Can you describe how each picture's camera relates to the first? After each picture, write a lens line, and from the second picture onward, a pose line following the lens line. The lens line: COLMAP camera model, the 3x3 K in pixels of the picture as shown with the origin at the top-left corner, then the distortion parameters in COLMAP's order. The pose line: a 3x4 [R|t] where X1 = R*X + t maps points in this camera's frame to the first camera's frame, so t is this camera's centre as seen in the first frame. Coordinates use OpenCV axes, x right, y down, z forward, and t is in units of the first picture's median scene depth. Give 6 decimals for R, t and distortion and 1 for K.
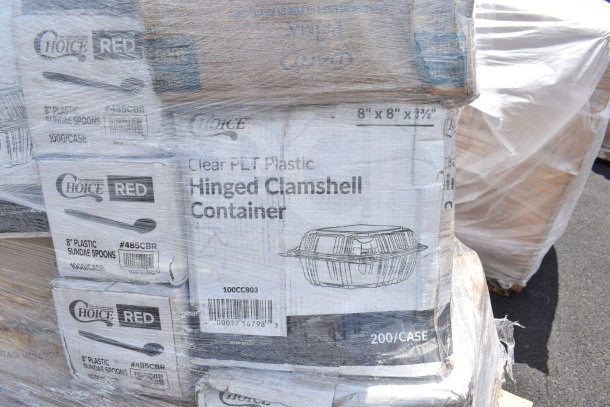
lens RADIAL K [[454.4, 0, 305.0], [0, 454.4, 203.5], [0, 0, 1]] dist [-0.092624, -0.000247]
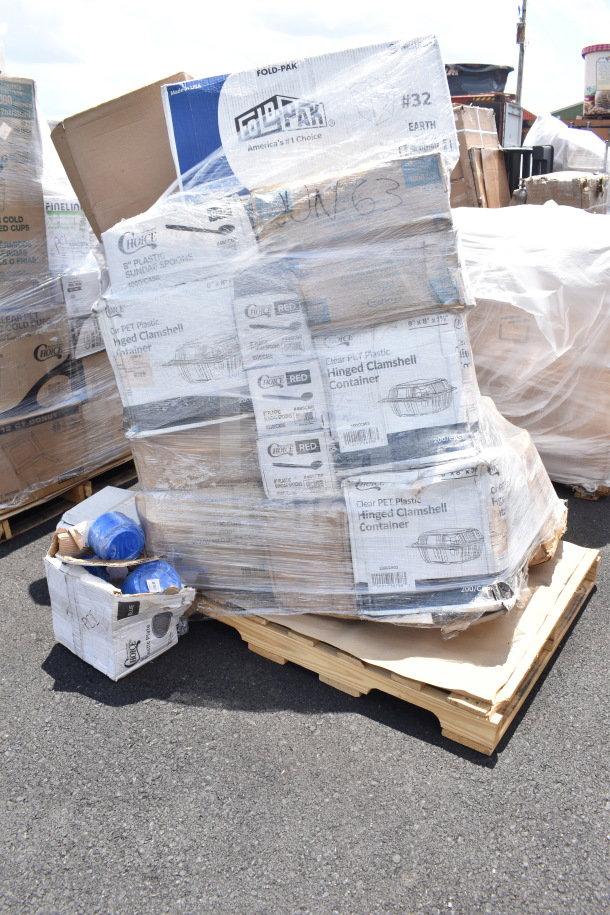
lens RADIAL K [[681.5, 0, 305.0], [0, 681.5, 457.5], [0, 0, 1]] dist [-0.092624, -0.000247]
pose [[0.986490, -0.135468, -0.092116, -0.133007], [0.124714, 0.985632, -0.113909, 0.646024], [0.106223, 0.100882, 0.989211, -1.882666]]
